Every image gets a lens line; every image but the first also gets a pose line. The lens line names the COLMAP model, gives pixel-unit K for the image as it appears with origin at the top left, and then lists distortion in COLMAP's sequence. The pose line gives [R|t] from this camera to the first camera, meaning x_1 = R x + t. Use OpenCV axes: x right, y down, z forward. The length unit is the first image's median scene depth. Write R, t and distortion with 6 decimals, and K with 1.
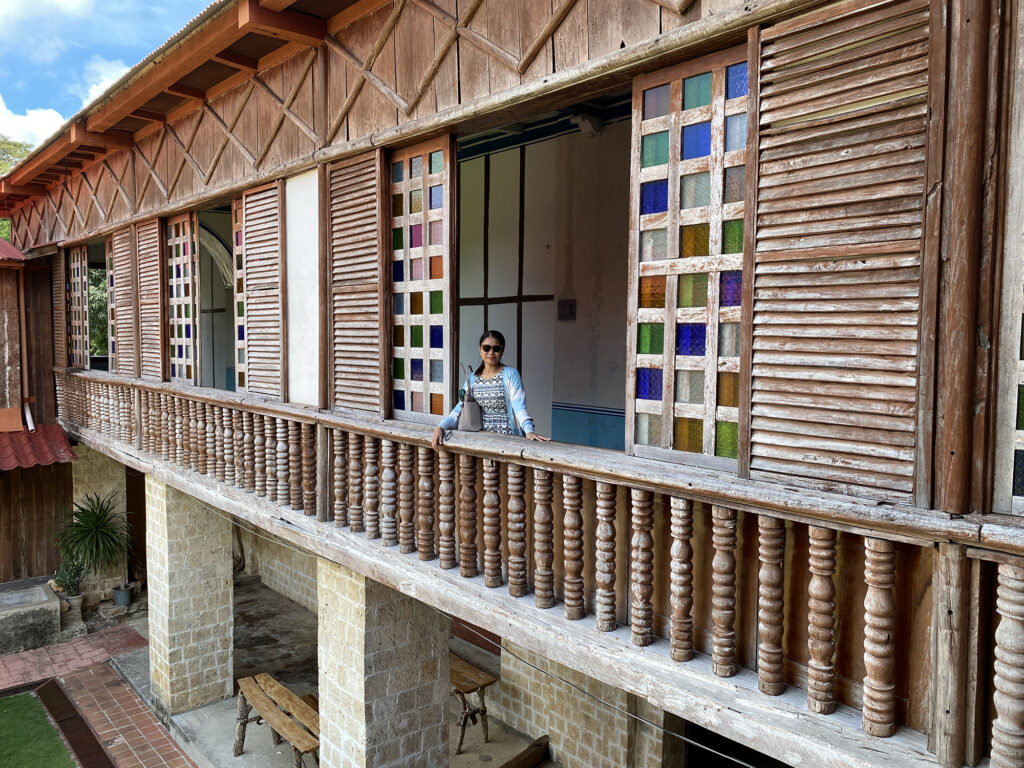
lens RADIAL K [[774.1, 0, 516.8], [0, 774.1, 385.7], [0, 0, 1]] dist [0.018875, -0.023440]
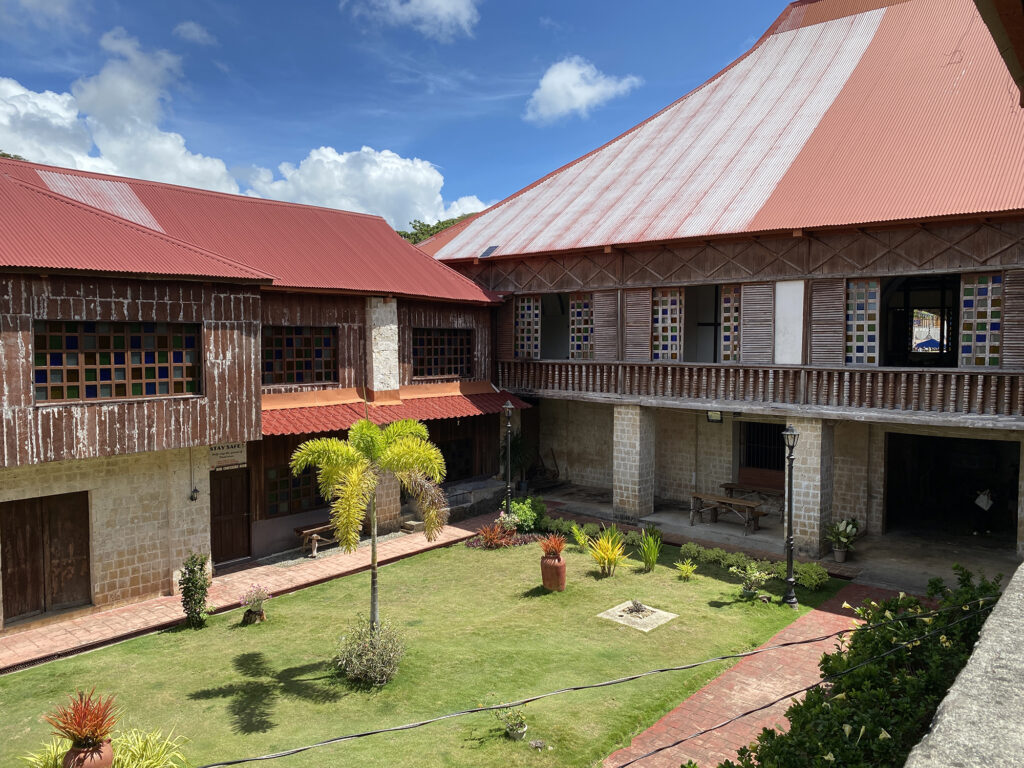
lens RADIAL K [[774.1, 0, 507.5], [0, 774.1, 382.0], [0, 0, 1]] dist [0.018875, -0.023440]
pose [[0.988892, -0.014054, 0.147971, -2.746986], [0.015989, 0.999801, -0.011896, 0.174006], [-0.147774, 0.014129, 0.988920, -2.600077]]
